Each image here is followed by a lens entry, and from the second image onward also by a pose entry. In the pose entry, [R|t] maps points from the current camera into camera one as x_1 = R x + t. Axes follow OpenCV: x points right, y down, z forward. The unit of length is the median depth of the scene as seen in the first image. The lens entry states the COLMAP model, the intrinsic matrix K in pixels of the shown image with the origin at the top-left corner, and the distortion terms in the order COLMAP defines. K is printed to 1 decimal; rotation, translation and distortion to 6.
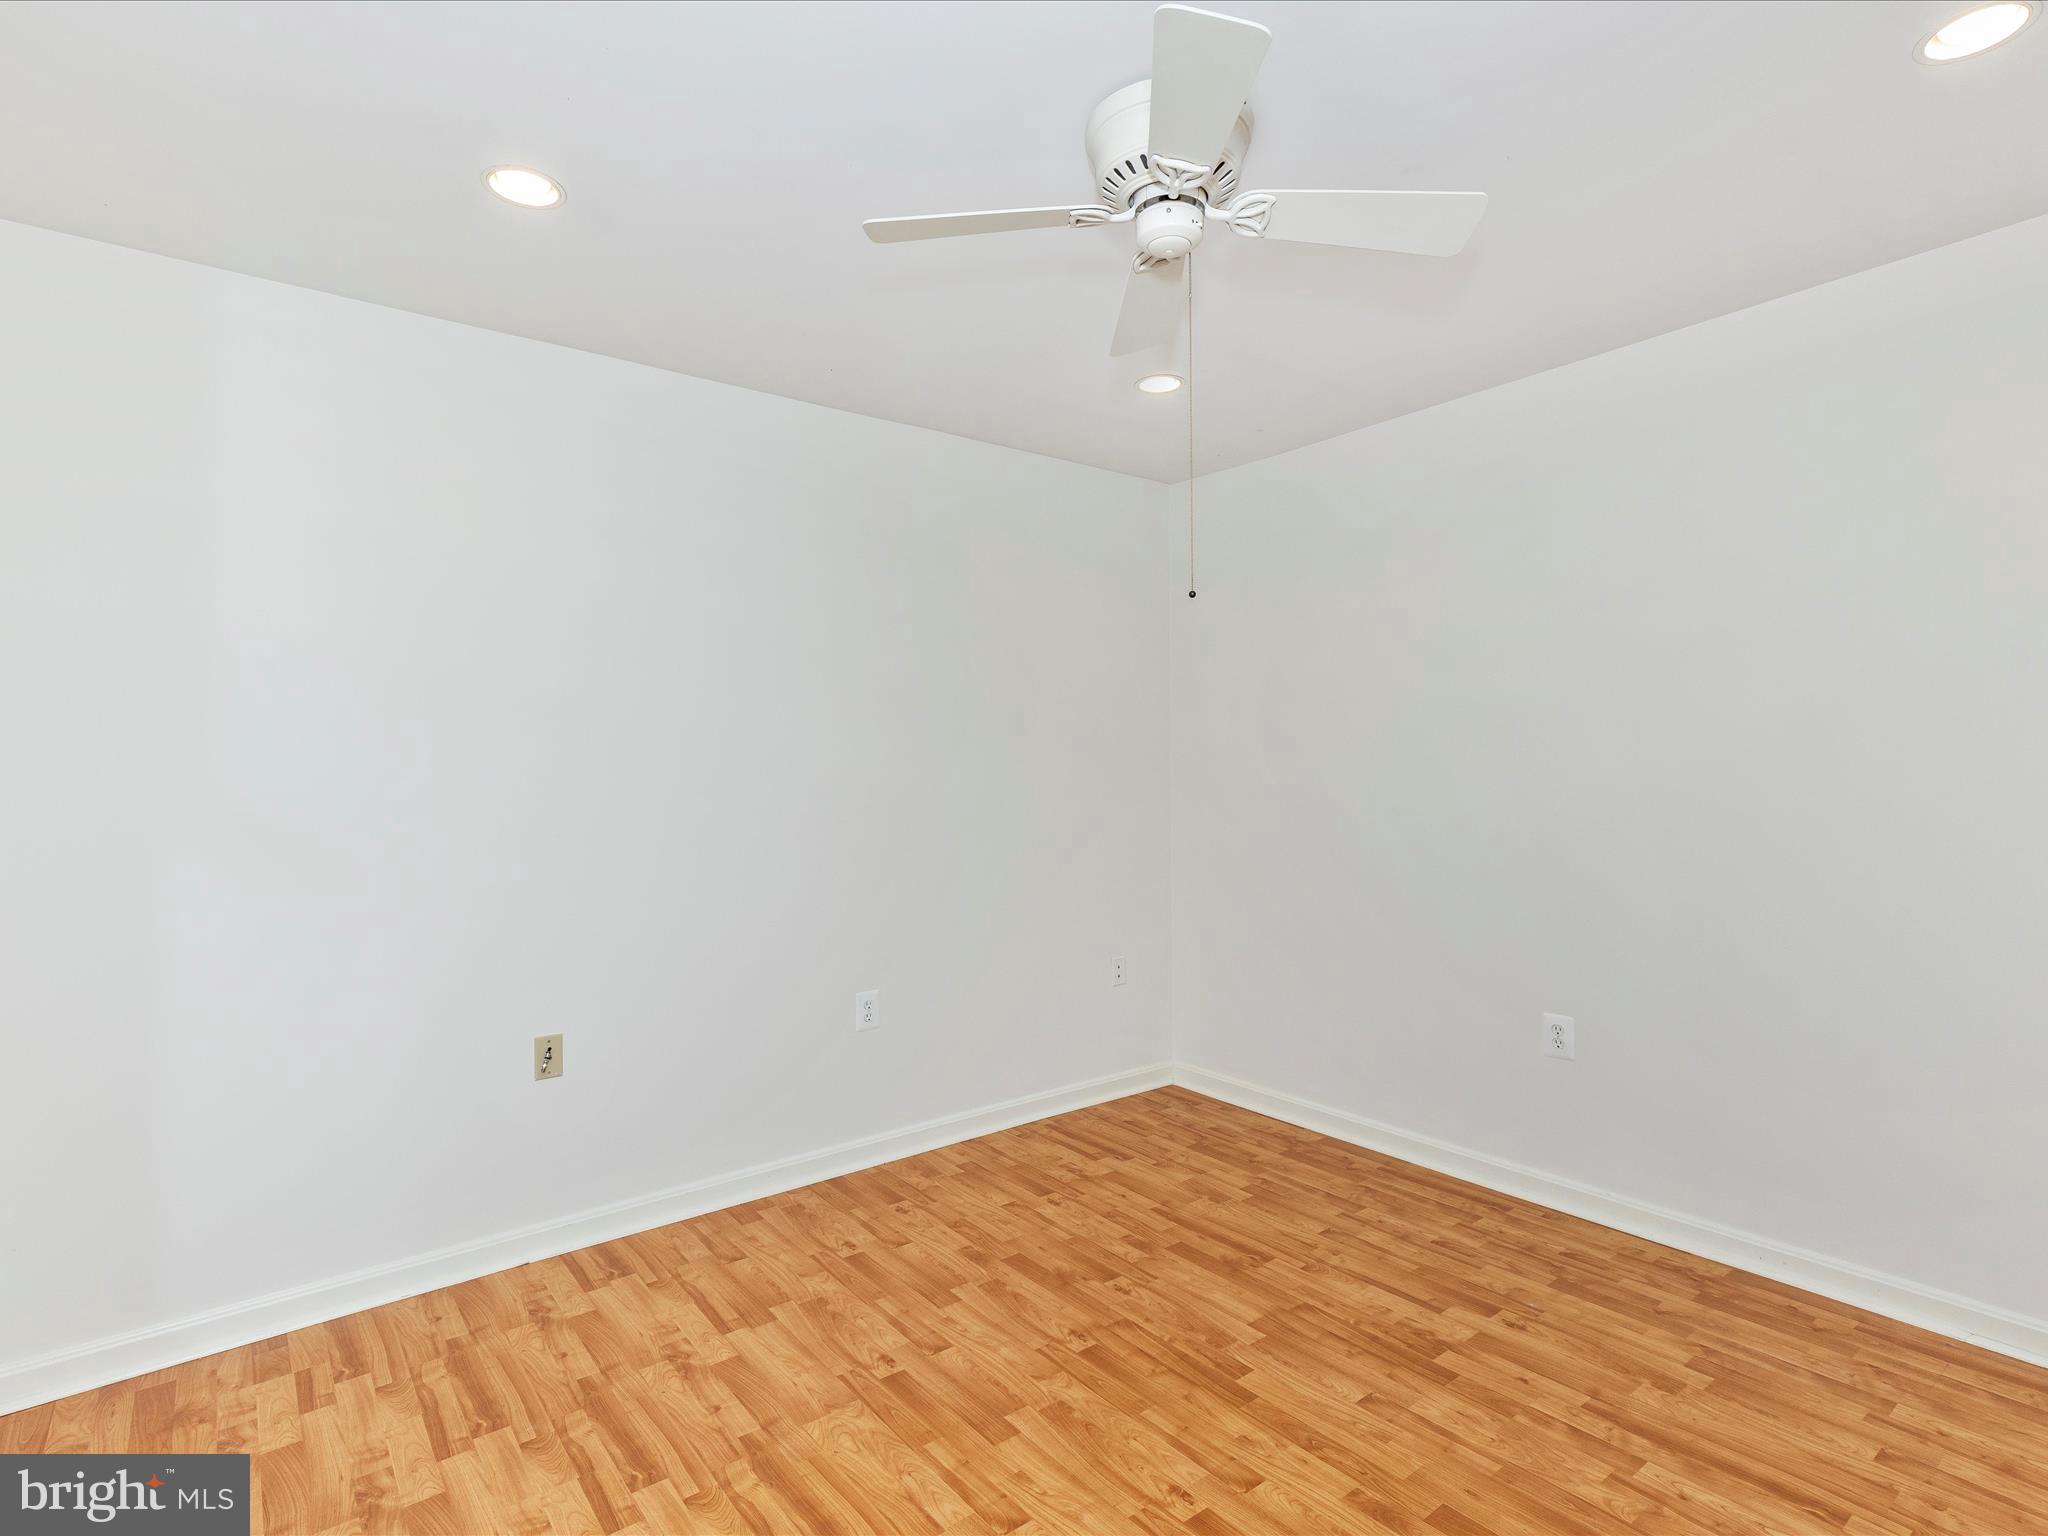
lens RADIAL K [[1044.5, 0, 1016.0], [0, 1044.5, 759.5], [0, 0, 1]] dist [0.004865, -0.001519]
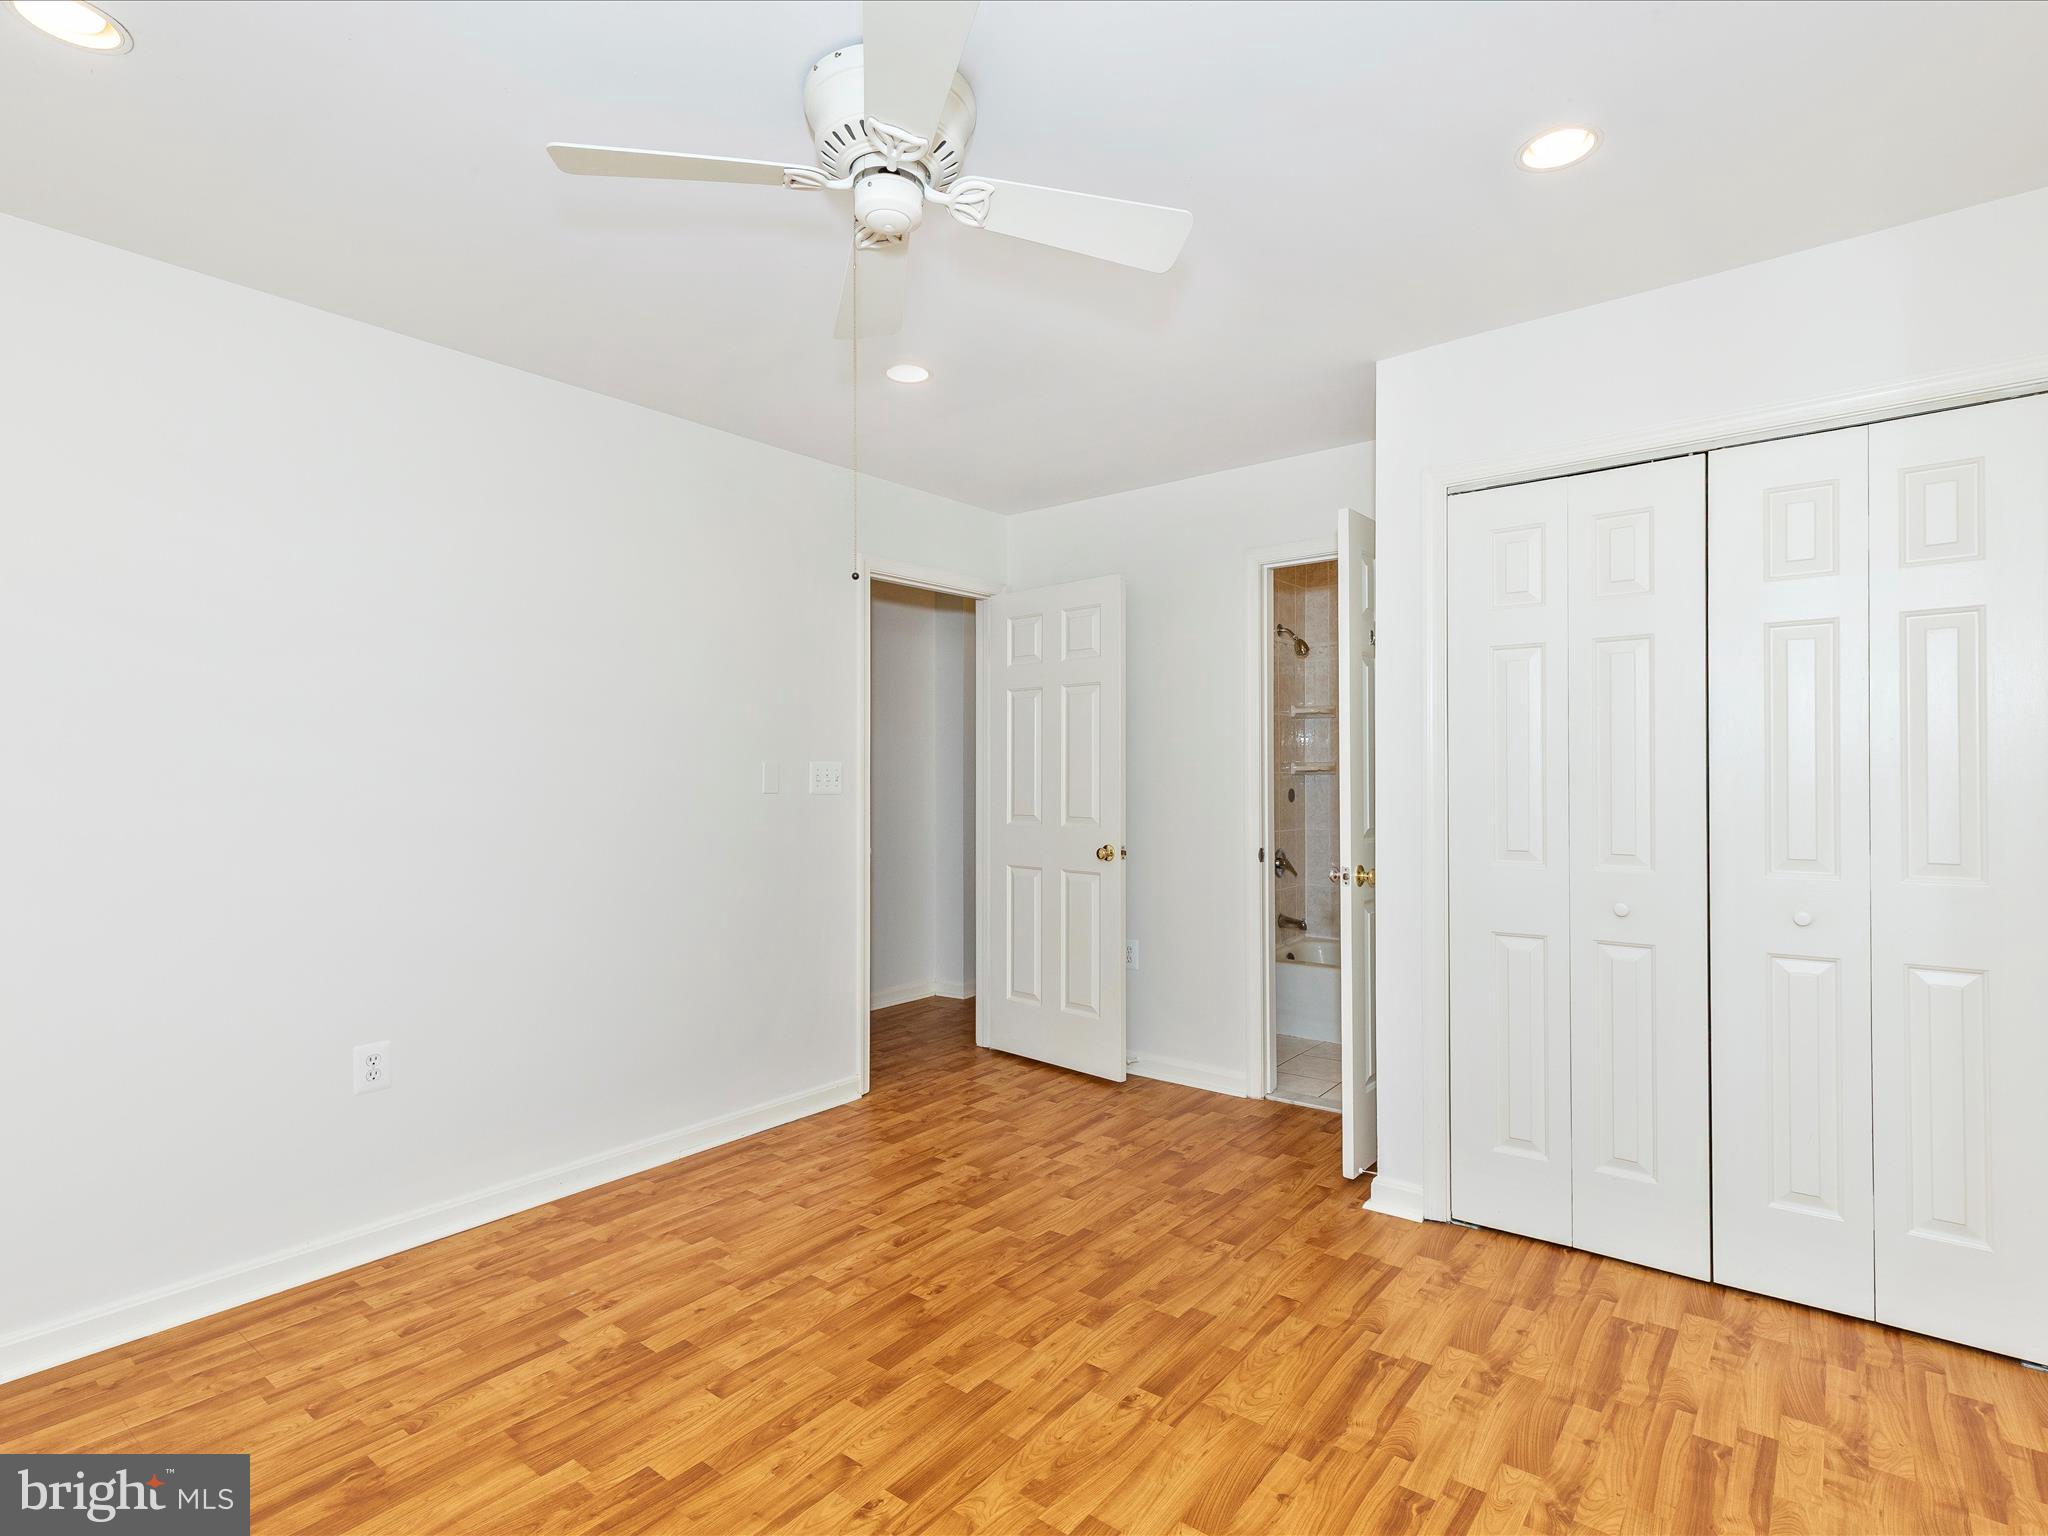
lens RADIAL K [[1044.5, 0, 1035.9], [0, 1044.5, 780.9], [0, 0, 1]] dist [0.004865, -0.001519]
pose [[-0.263767, 0.007676, 0.964556, -0.729463], [-0.006263, 0.999934, -0.009670, 0.027041], [-0.964566, -0.008592, -0.263701, 0.974747]]
